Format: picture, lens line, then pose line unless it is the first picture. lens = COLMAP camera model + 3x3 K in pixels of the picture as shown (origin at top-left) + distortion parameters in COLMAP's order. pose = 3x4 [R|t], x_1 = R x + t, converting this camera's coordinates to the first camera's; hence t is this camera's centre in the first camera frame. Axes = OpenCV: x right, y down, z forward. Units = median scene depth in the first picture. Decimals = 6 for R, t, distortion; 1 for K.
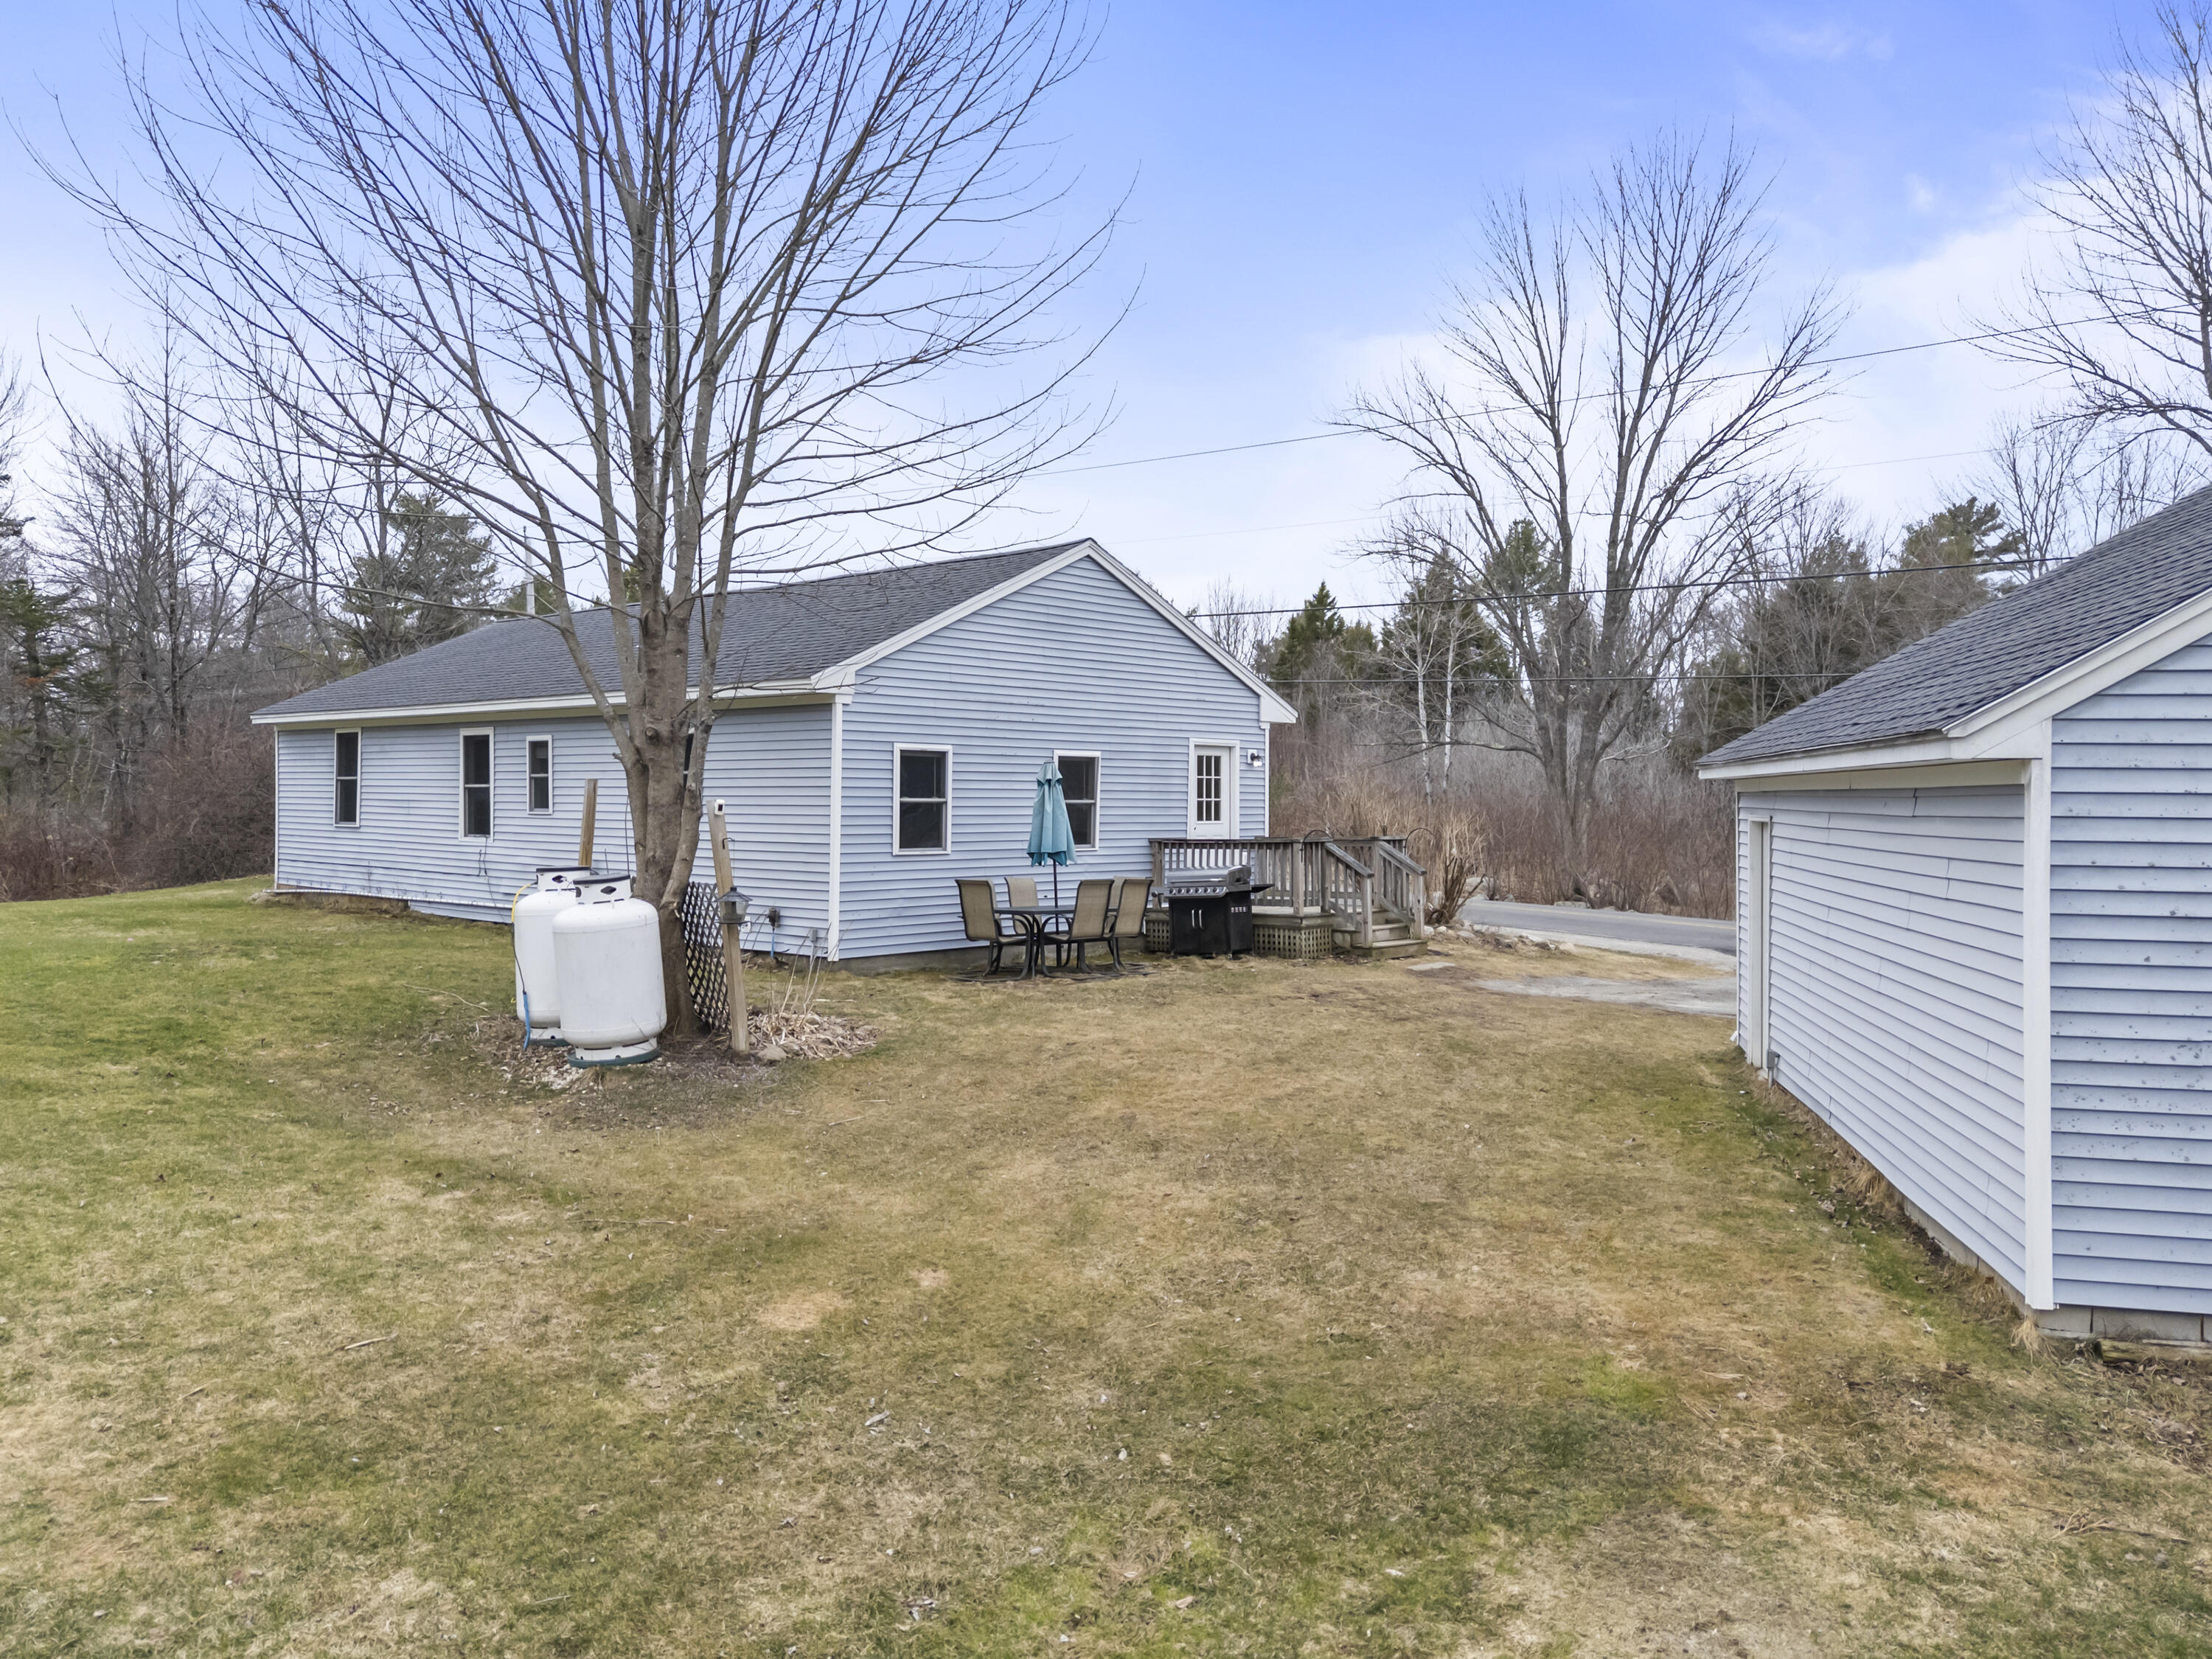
lens RADIAL K [[1619.3, 0, 1099.7], [0, 1619.3, 837.6], [0, 0, 1]] dist [0.071014, -0.052928]
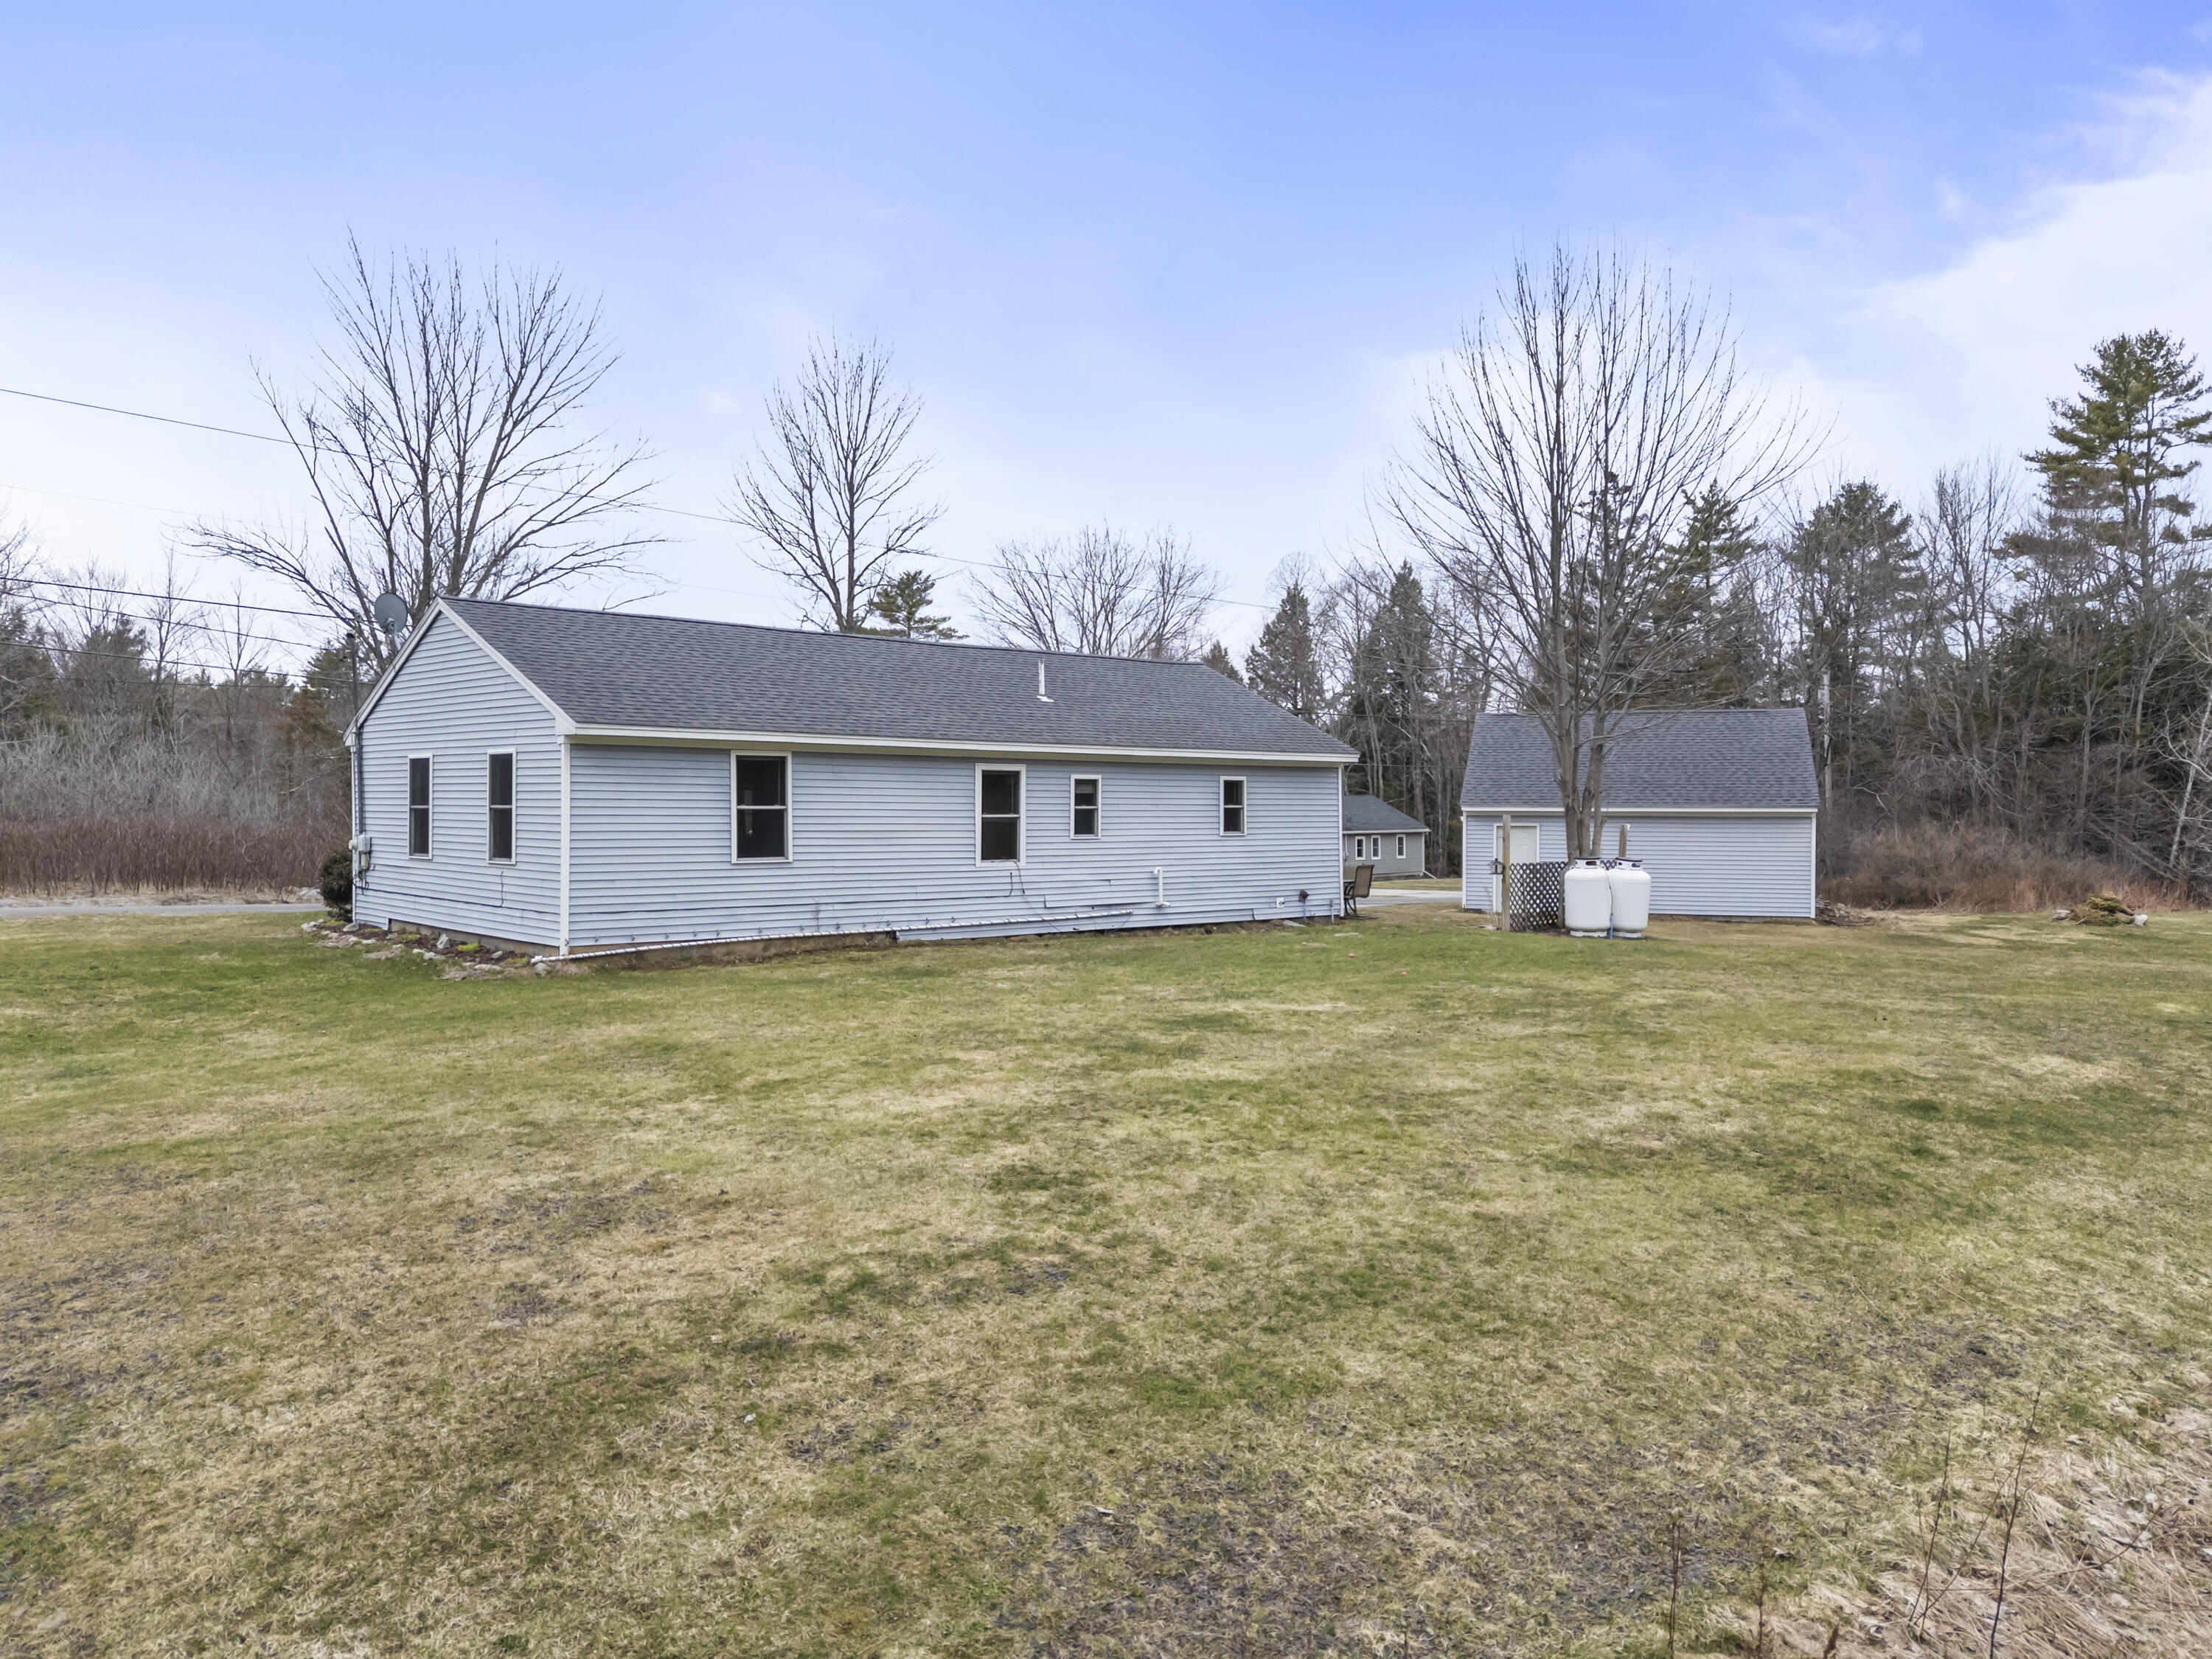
lens RADIAL K [[1619.3, 0, 1108.3], [0, 1619.3, 822.0], [0, 0, 1]] dist [0.071014, -0.052928]
pose [[0.101363, -0.027894, 0.994458, -1.387175], [0.007973, 0.999598, 0.027225, -0.053782], [-0.994818, 0.005169, 0.101544, 0.770225]]
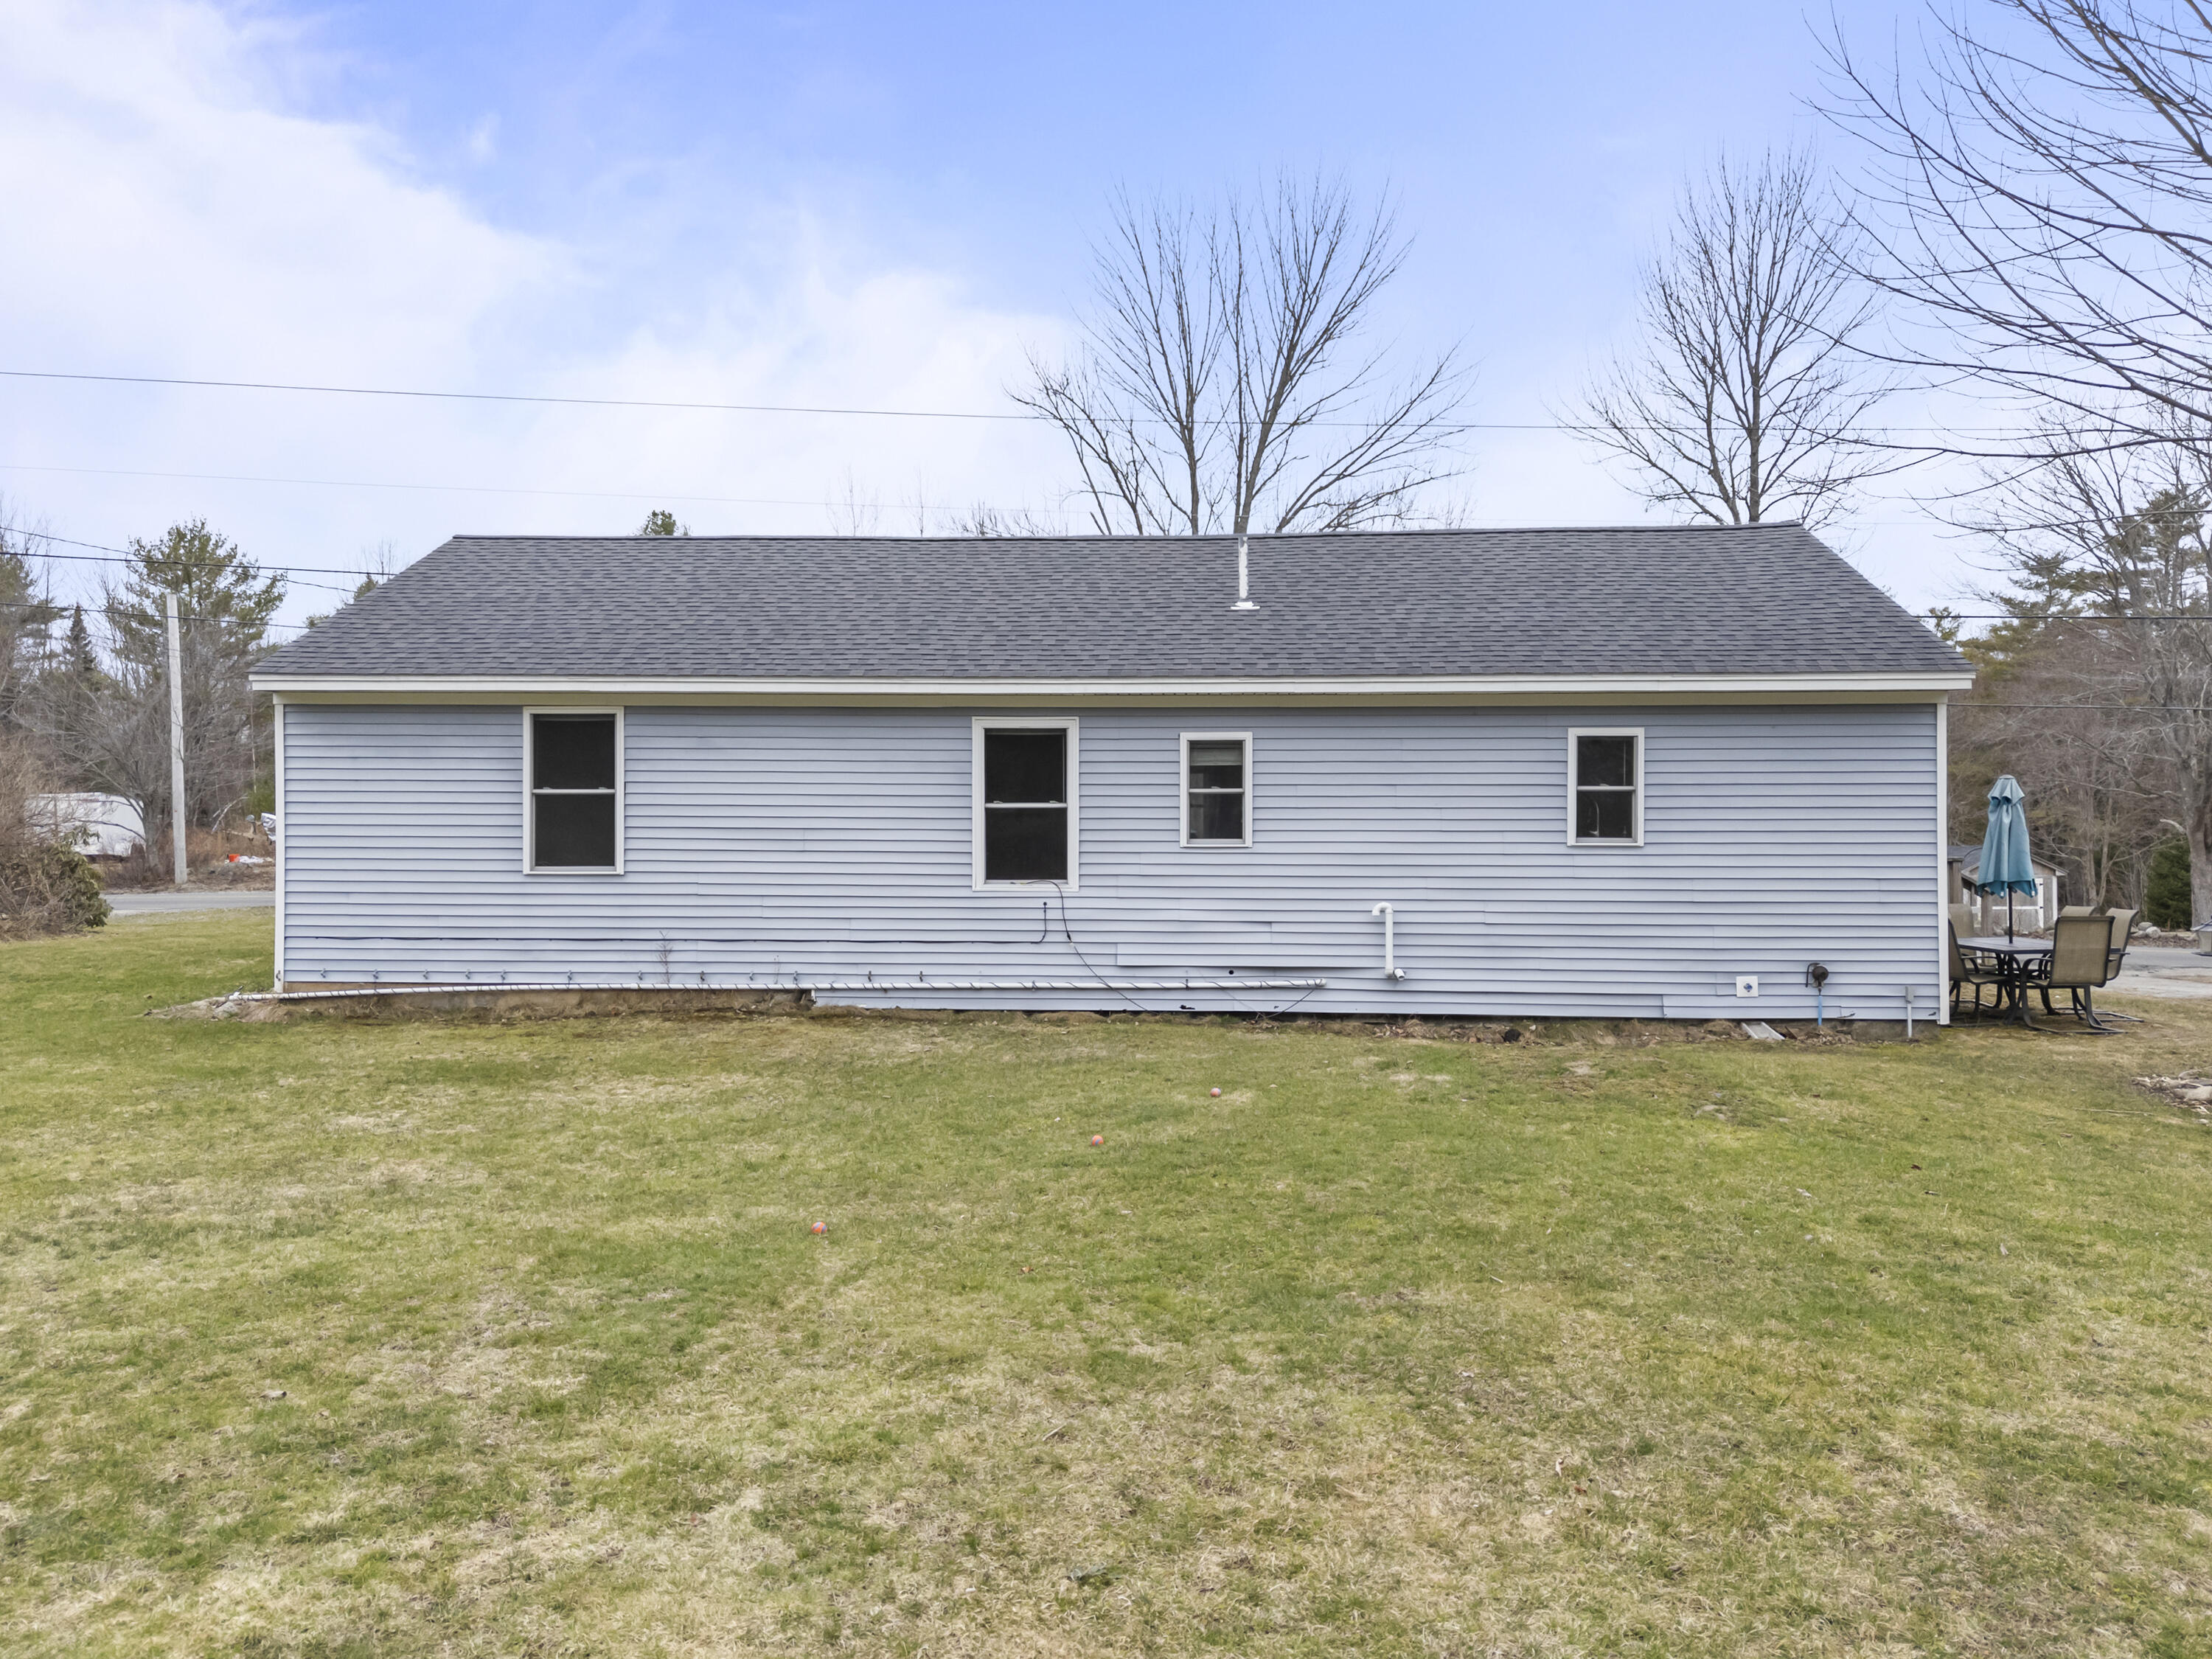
lens RADIAL K [[1619.3, 0, 1108.8], [0, 1619.3, 836.9], [0, 0, 1]] dist [0.071014, -0.052928]
pose [[0.771137, -0.026362, 0.636123, -0.724399], [0.018697, 0.999649, 0.018762, -0.028897], [-0.636395, -0.002574, 0.771359, 0.453935]]
